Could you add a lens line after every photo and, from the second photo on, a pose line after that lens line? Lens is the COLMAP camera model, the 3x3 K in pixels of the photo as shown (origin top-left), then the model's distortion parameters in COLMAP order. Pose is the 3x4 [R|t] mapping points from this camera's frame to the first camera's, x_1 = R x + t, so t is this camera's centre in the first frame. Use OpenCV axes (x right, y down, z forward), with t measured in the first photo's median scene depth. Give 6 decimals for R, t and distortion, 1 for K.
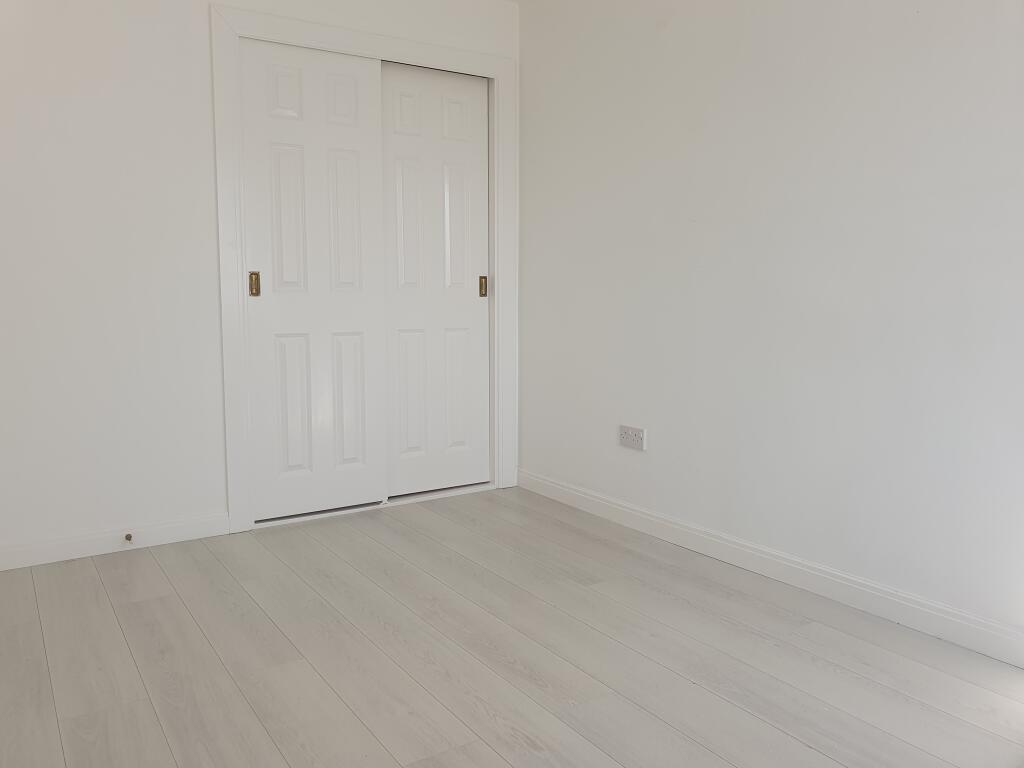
lens RADIAL K [[799.6, 0, 488.3], [0, 799.6, 385.6], [0, 0, 1]] dist [0.007920, -0.002103]
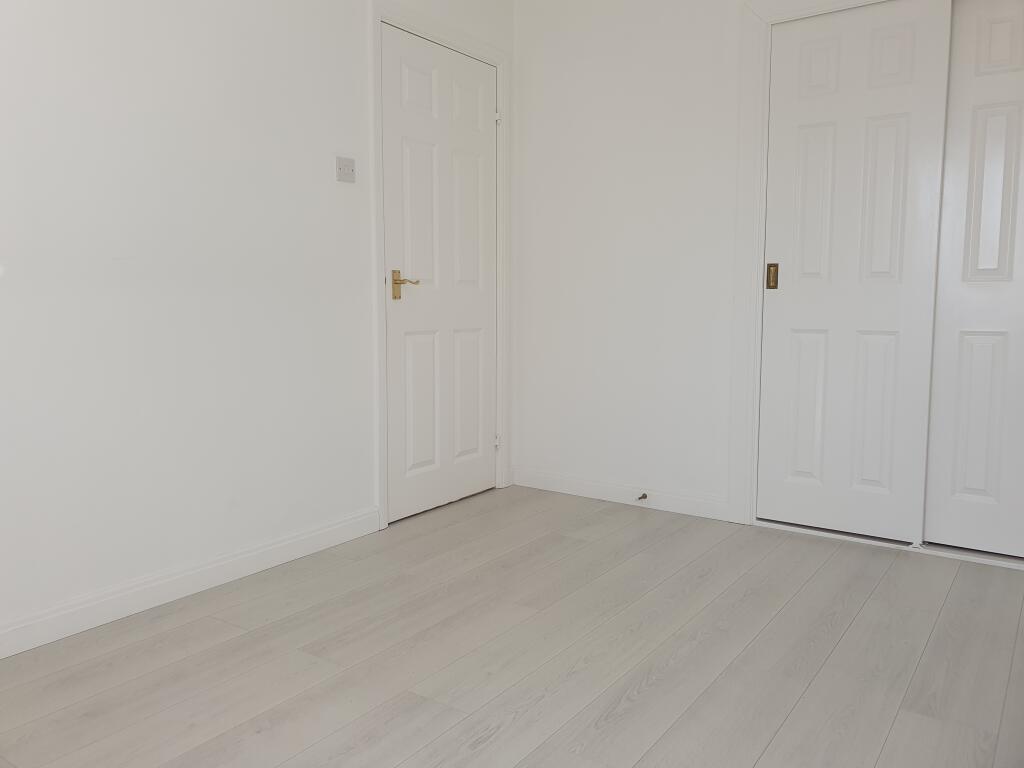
lens RADIAL K [[799.6, 0, 488.3], [0, 799.6, 385.6], [0, 0, 1]] dist [0.007920, -0.002103]
pose [[0.345871, 0.109269, -0.931898, 0.501064], [-0.099528, 0.991865, 0.079361, -0.037549], [0.932988, 0.065302, 0.353933, 0.338219]]
